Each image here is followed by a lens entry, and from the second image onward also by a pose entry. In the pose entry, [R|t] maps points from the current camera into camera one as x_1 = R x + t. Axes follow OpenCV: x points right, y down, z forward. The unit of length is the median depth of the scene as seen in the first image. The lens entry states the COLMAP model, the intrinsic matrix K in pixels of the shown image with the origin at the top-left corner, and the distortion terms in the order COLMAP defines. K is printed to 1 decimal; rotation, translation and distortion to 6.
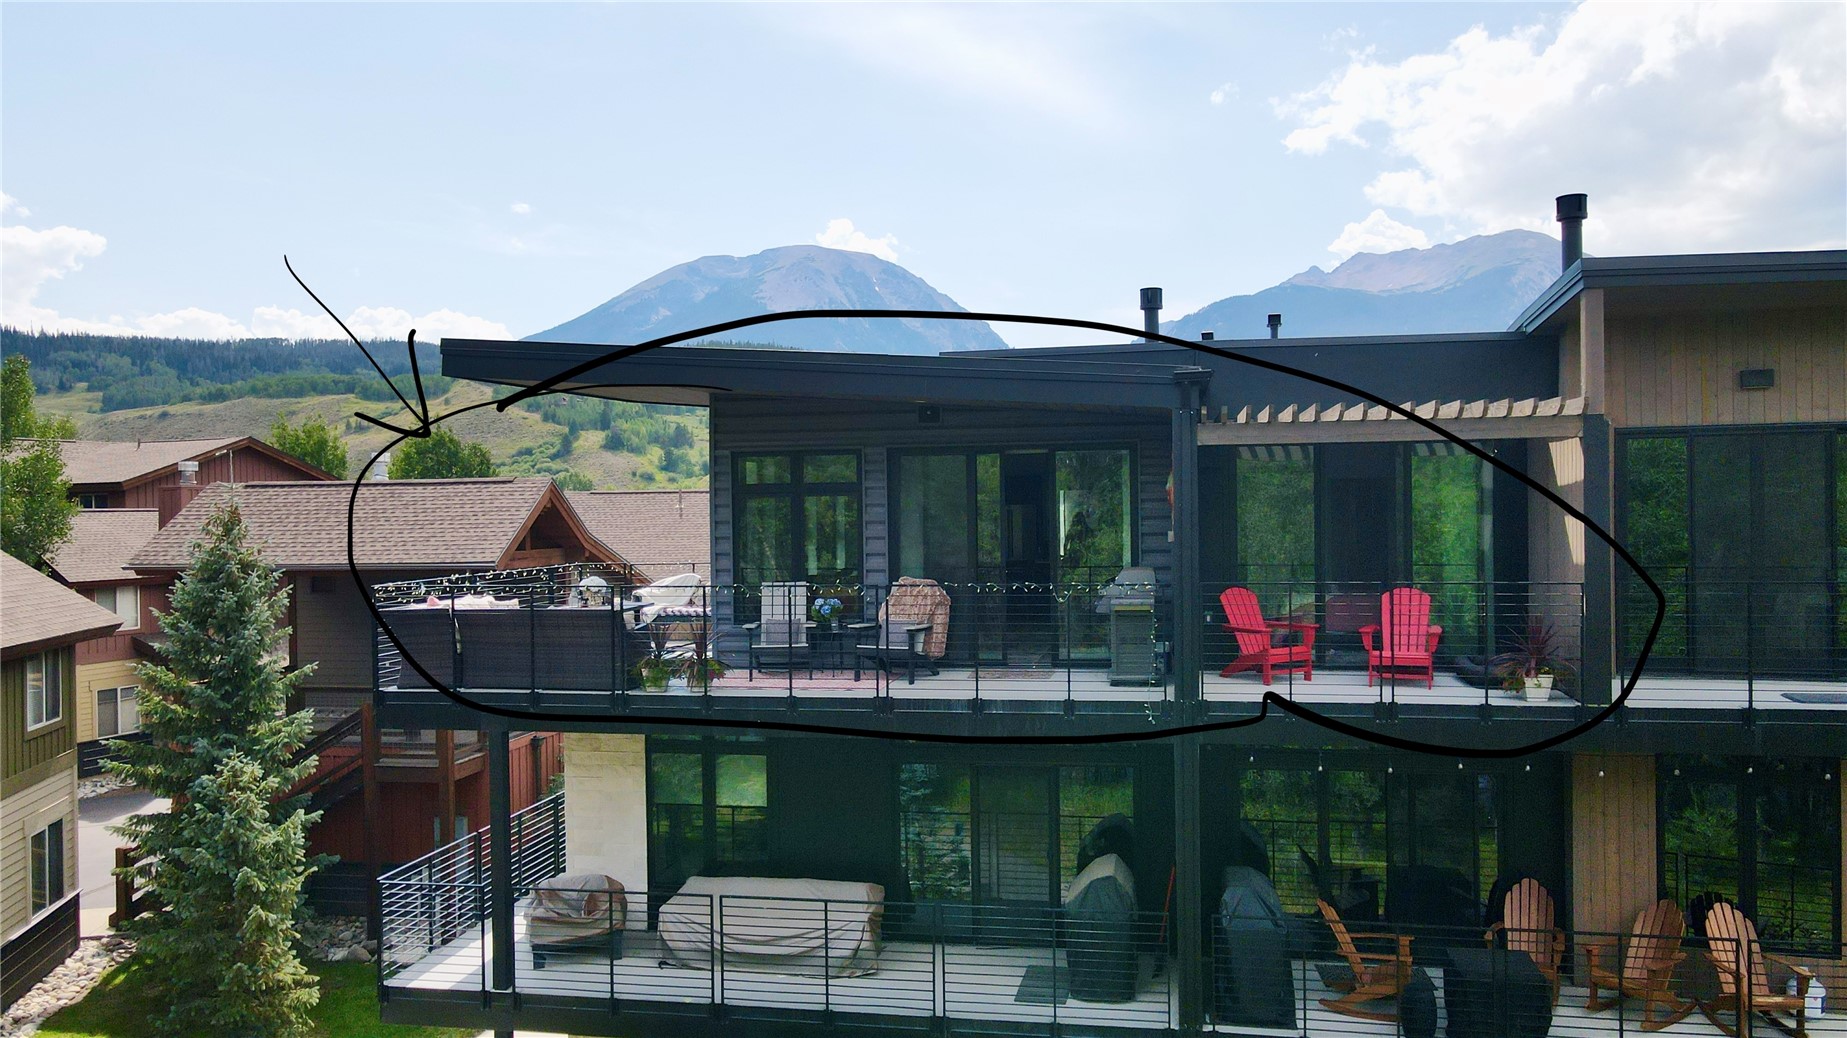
lens RADIAL K [[1363.1, 0, 919.7], [0, 1363.1, 521.5], [0, 0, 1]] dist [0.020742, -0.005712]
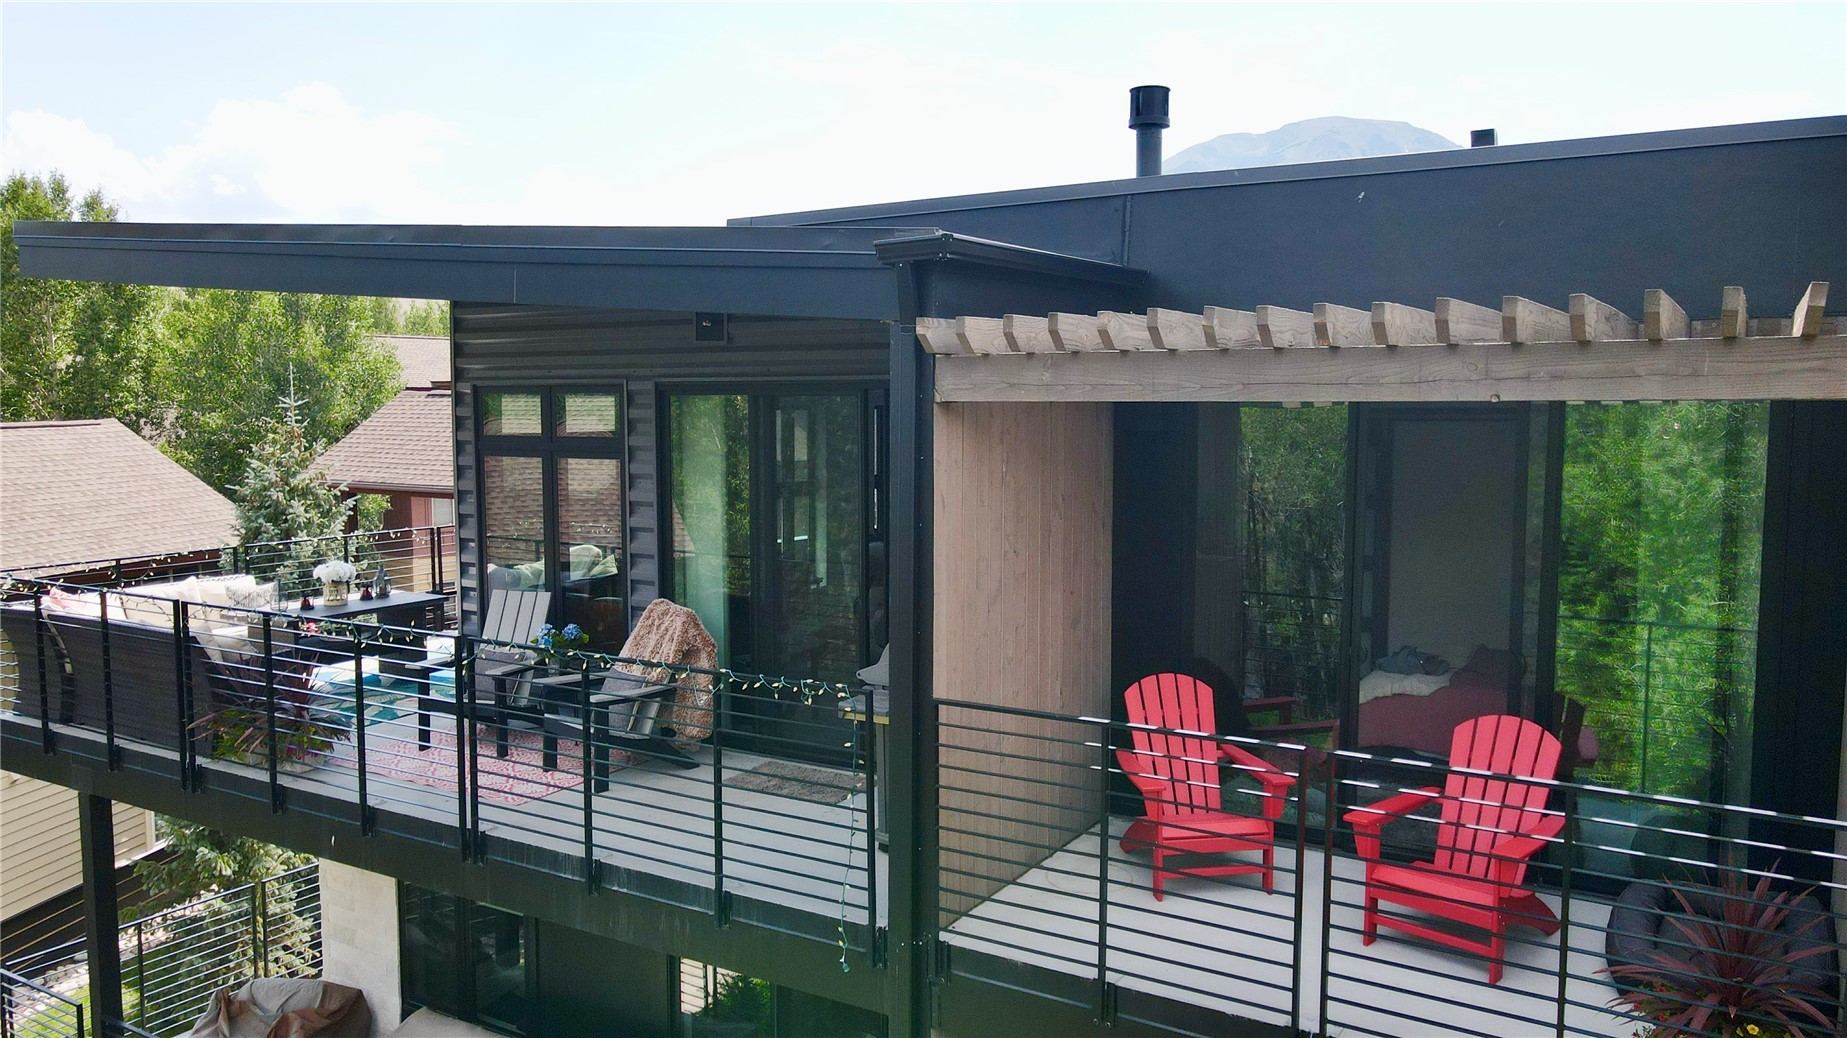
lens RADIAL K [[1363.1, 0, 918.3], [0, 1363.1, 518.0], [0, 0, 1]] dist [0.020742, -0.005712]
pose [[0.932918, 0.042800, -0.357536, 0.200640], [-0.014295, 0.996530, 0.081993, -0.030077], [0.359805, -0.071382, 0.930293, 0.312333]]
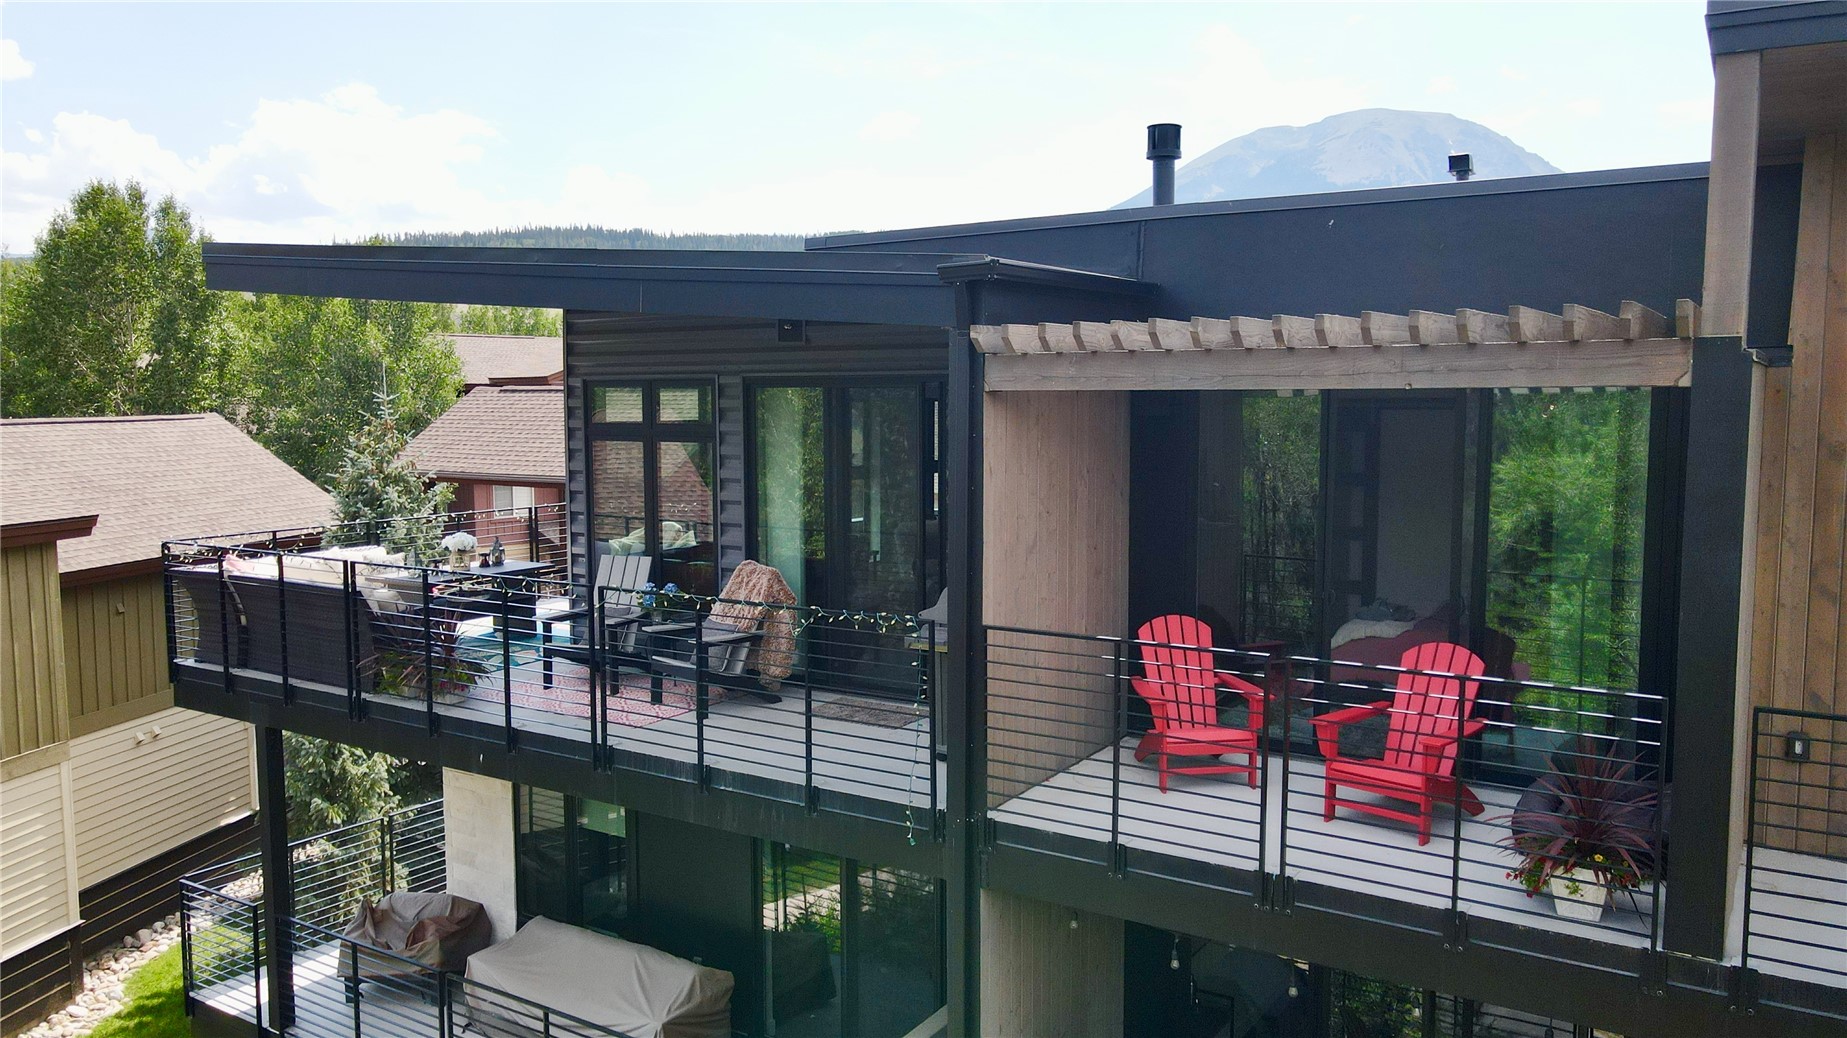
lens RADIAL K [[1363.1, 0, 918.7], [0, 1363.1, 525.4], [0, 0, 1]] dist [0.020742, -0.005712]
pose [[0.923113, 0.046551, -0.381700, 0.221863], [-0.012884, 0.995832, 0.090291, -0.028171], [0.384312, -0.078431, 0.919866, 0.246444]]
